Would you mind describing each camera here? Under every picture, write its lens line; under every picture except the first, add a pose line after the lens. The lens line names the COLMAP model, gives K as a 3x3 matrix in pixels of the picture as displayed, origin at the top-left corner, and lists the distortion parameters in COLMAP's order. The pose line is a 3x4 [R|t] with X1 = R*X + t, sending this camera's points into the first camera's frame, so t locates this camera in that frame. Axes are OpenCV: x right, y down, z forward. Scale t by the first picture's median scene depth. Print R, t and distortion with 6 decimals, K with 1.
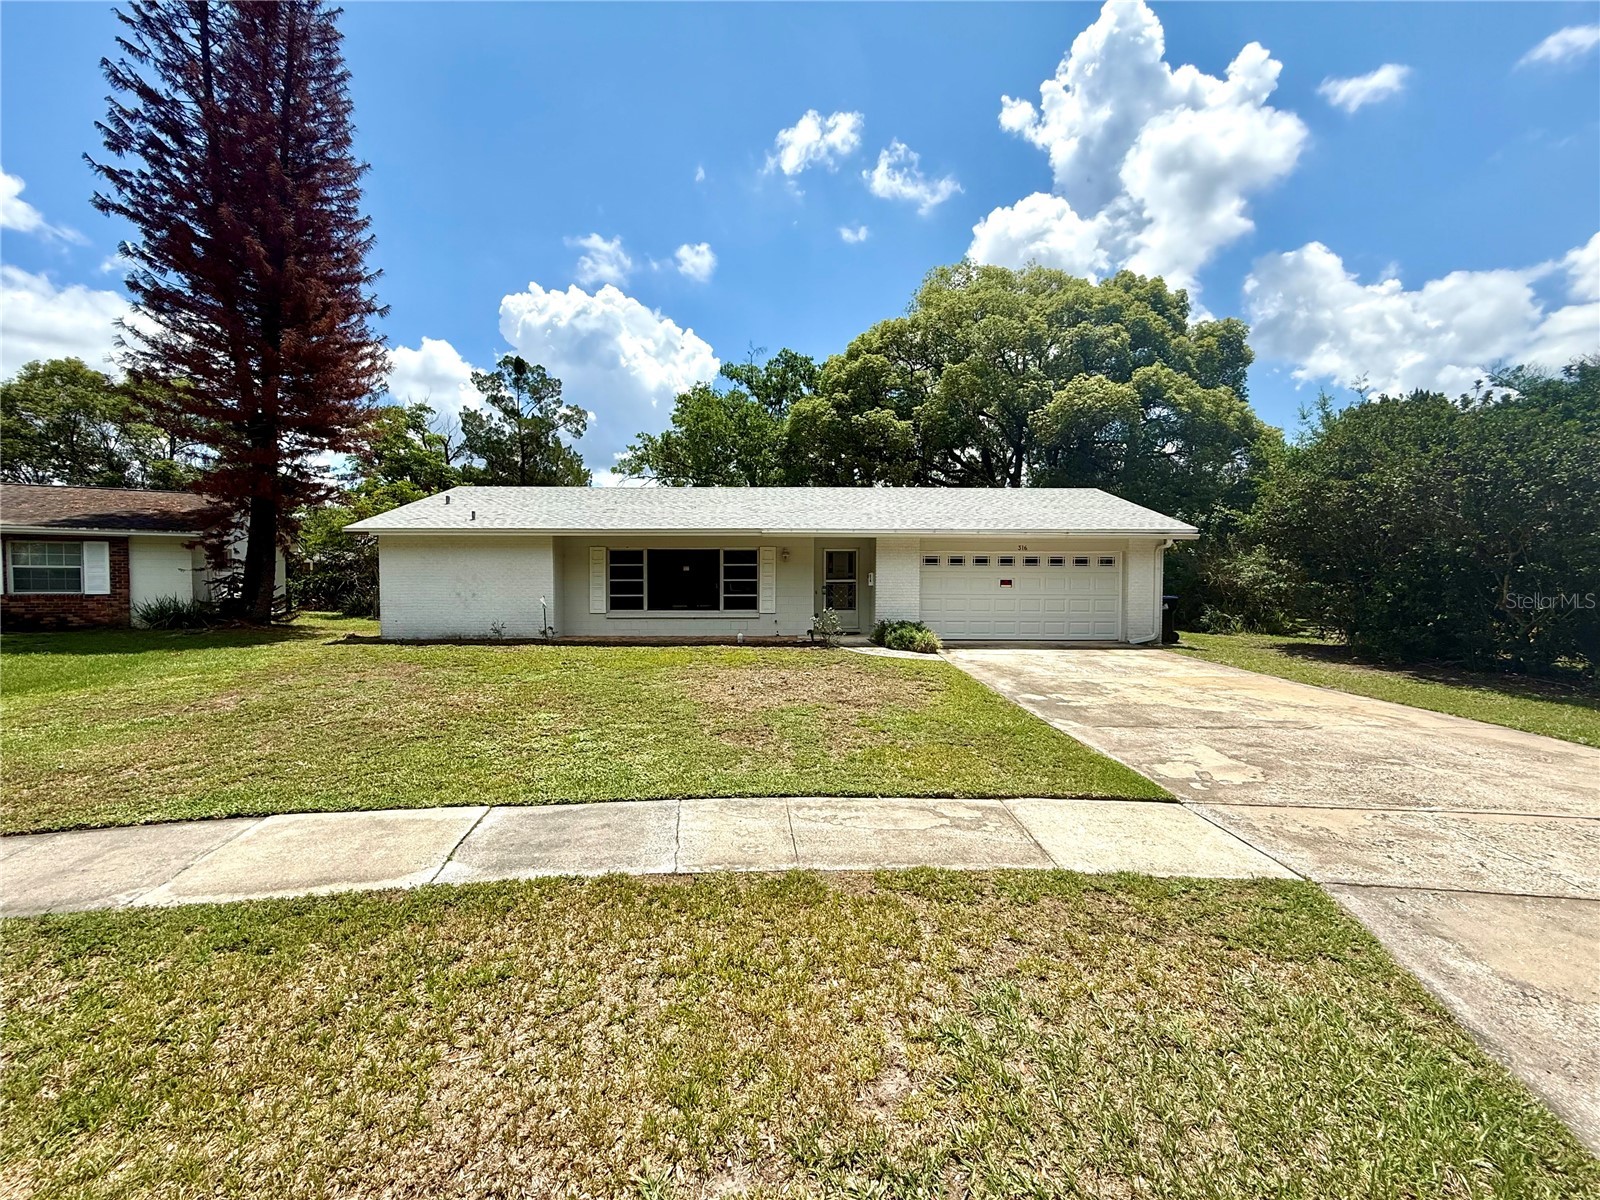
lens RADIAL K [[634.3, 0, 794.3], [0, 634.3, 595.5], [0, 0, 1]] dist [0.004086, -0.000373]
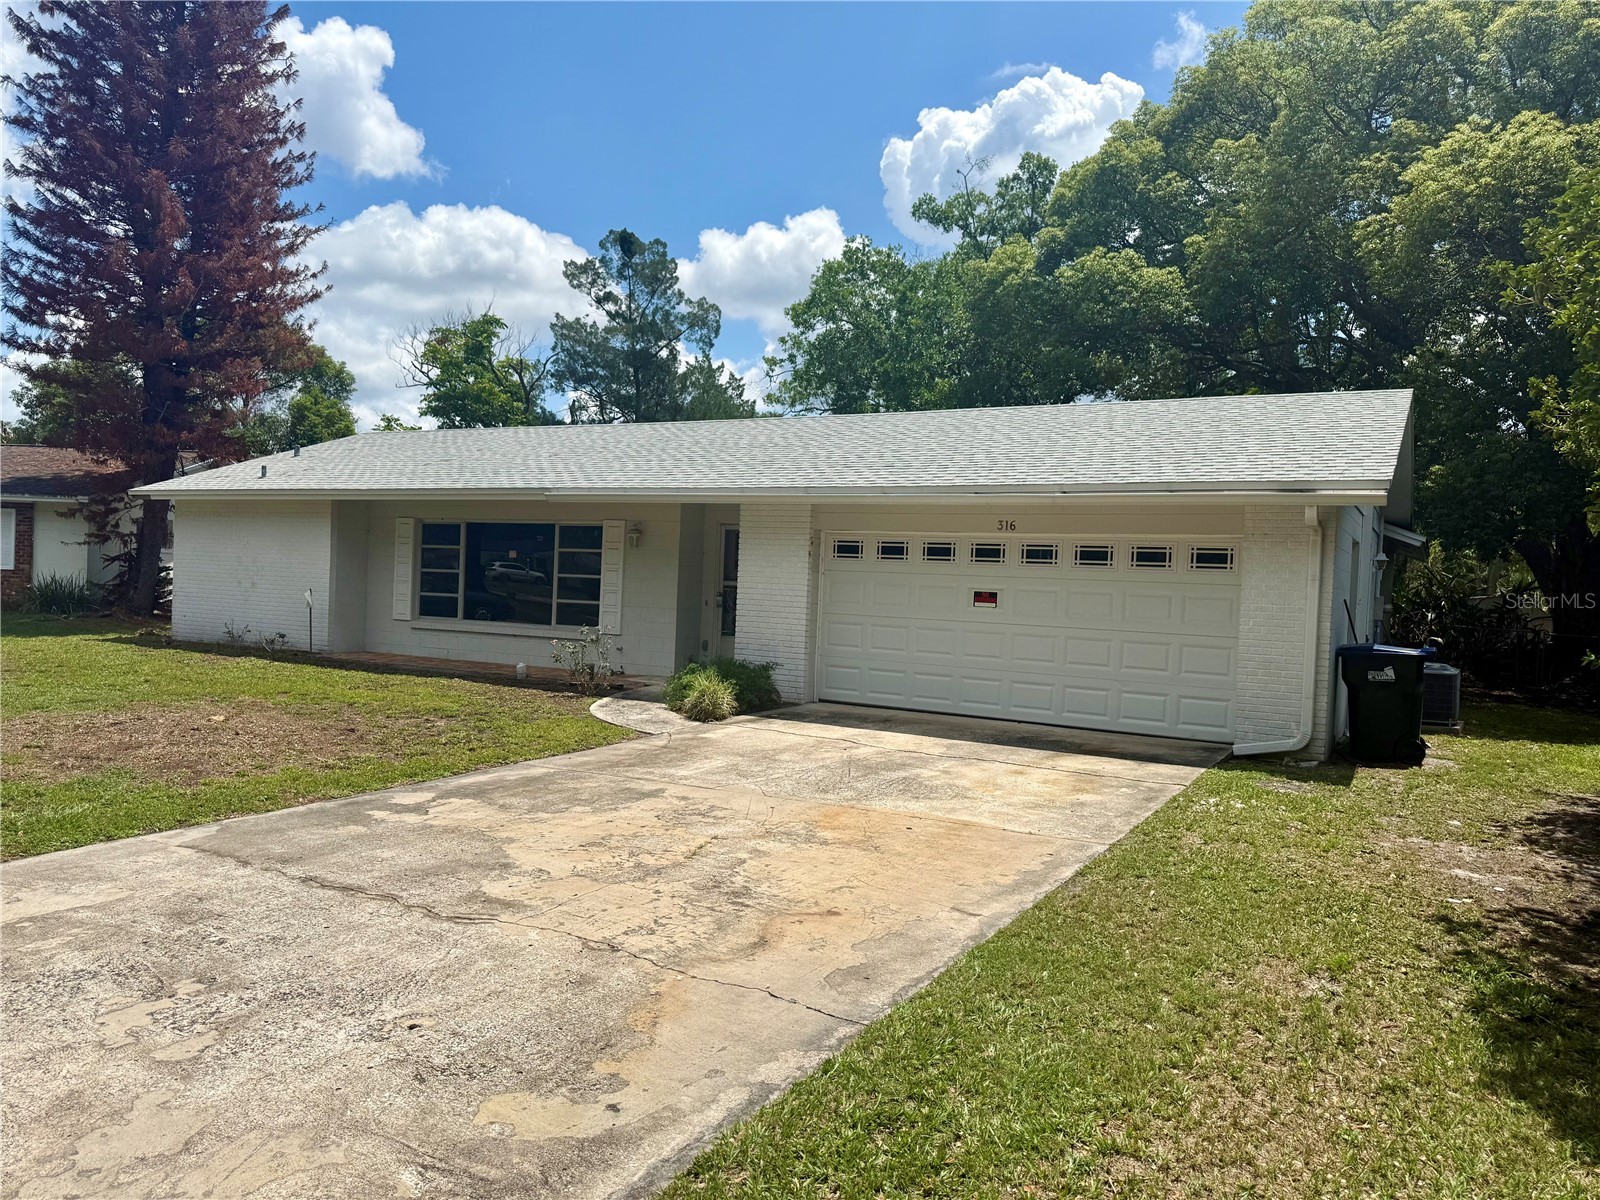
lens RADIAL K [[1122.0, 0, 810.1], [0, 1122.0, 597.3], [0, 0, 1]] dist [0.072001, -0.078944]
pose [[0.871180, 0.039420, -0.489378, 0.618067], [-0.048026, 0.998833, -0.005037, -0.009618], [0.488608, 0.027891, 0.872057, 0.194233]]
